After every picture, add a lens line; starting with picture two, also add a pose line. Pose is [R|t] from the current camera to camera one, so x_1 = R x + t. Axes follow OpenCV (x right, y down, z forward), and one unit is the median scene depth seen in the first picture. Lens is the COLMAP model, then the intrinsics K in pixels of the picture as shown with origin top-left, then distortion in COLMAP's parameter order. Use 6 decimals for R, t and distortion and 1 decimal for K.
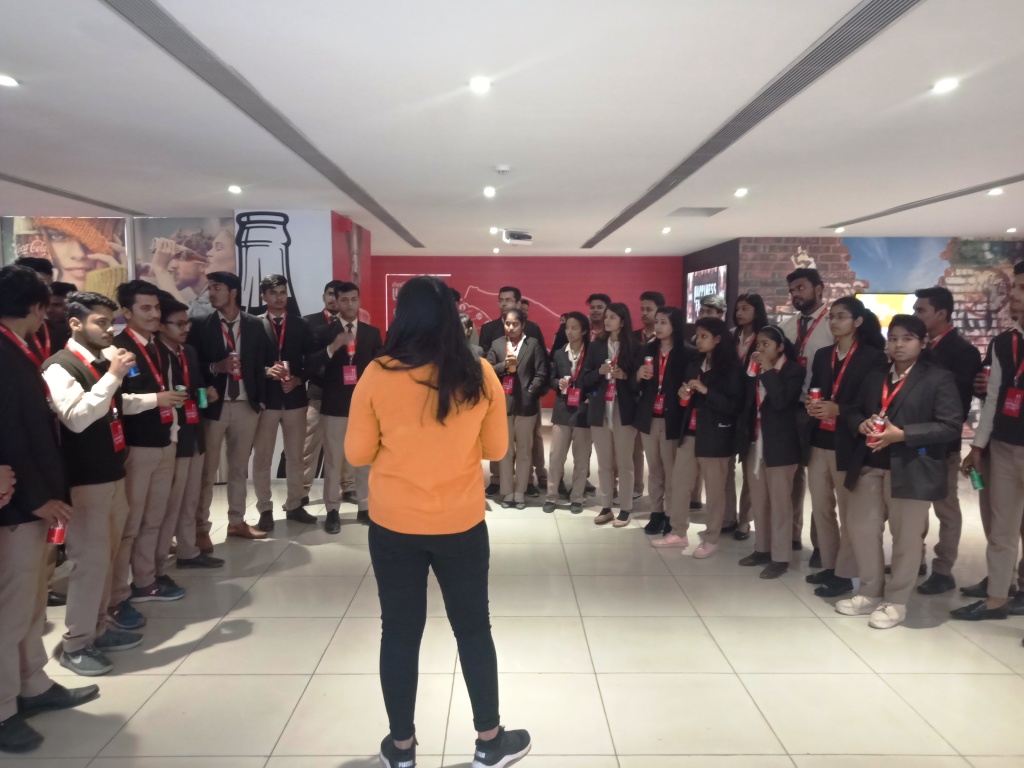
lens RADIAL K [[750.1, 0, 509.3], [0, 750.1, 379.2], [0, 0, 1]] dist [0.006540, -0.011564]
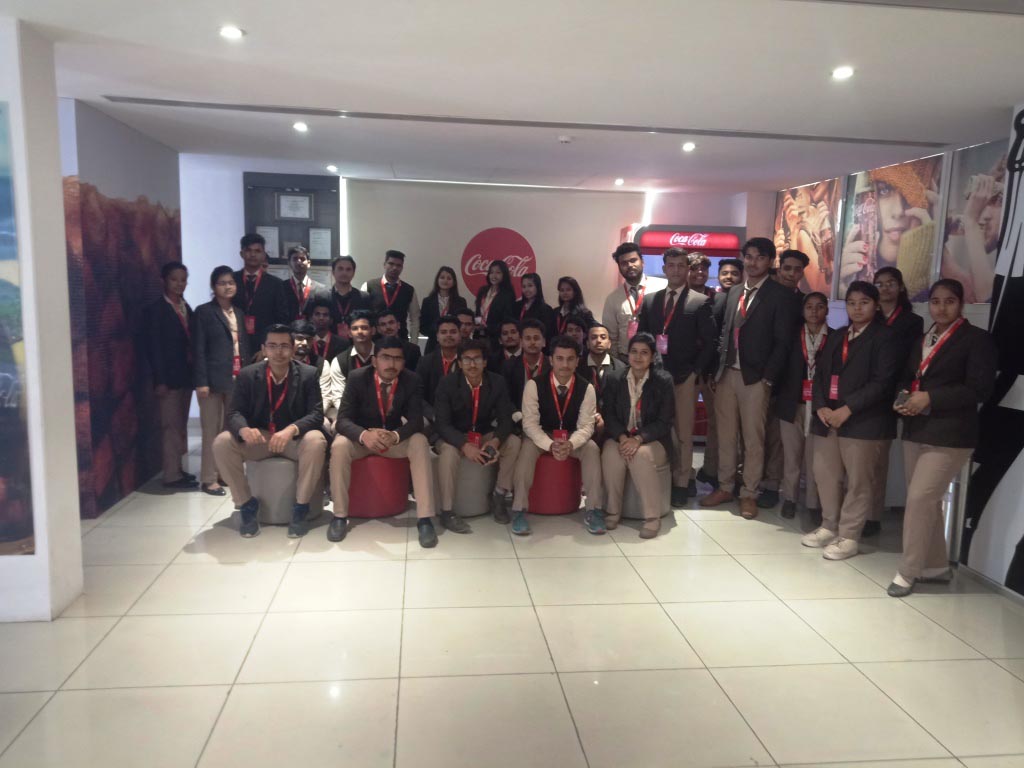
lens RADIAL K [[750.1, 0, 508.4], [0, 750.1, 384.5], [0, 0, 1]] dist [0.006540, -0.011564]
pose [[0.124503, 0.134962, -0.982998, 0.161165], [-0.103127, 0.987101, 0.122464, -0.043358], [0.986845, 0.086126, 0.136815, 0.514578]]
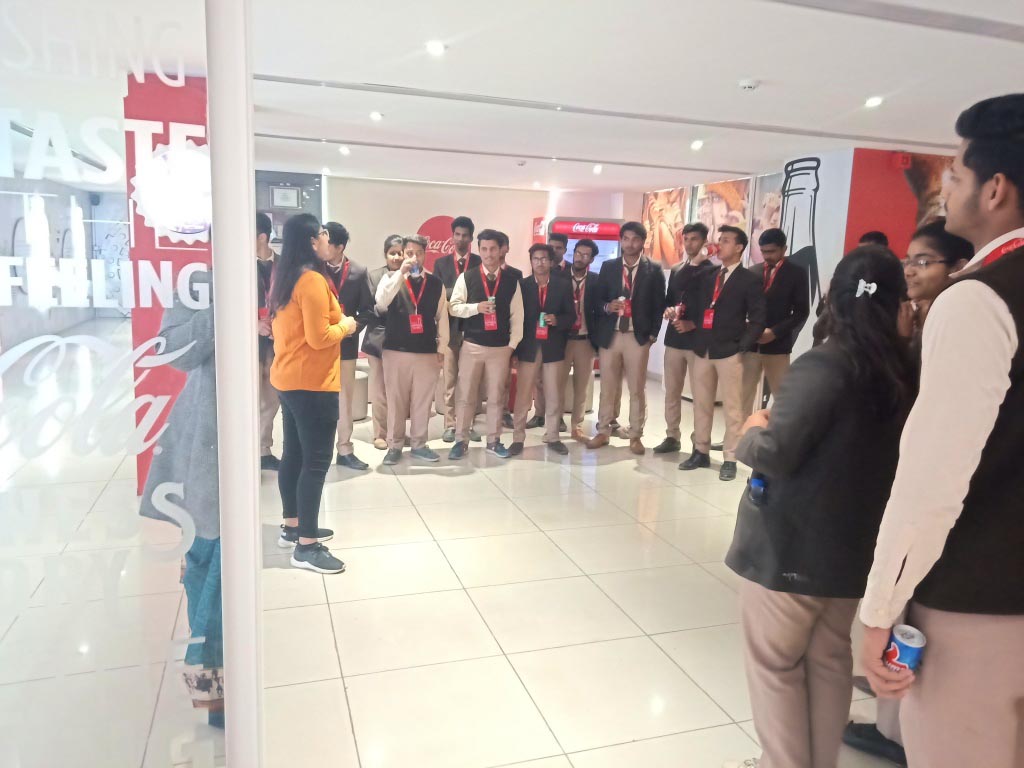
lens RADIAL K [[750.1, 0, 511.0], [0, 750.1, 389.5], [0, 0, 1]] dist [0.006540, -0.011564]
pose [[0.321740, 0.164151, -0.932490, 0.474205], [-0.101231, 0.985175, 0.138497, -0.020282], [0.941401, 0.049837, 0.333587, 0.299083]]
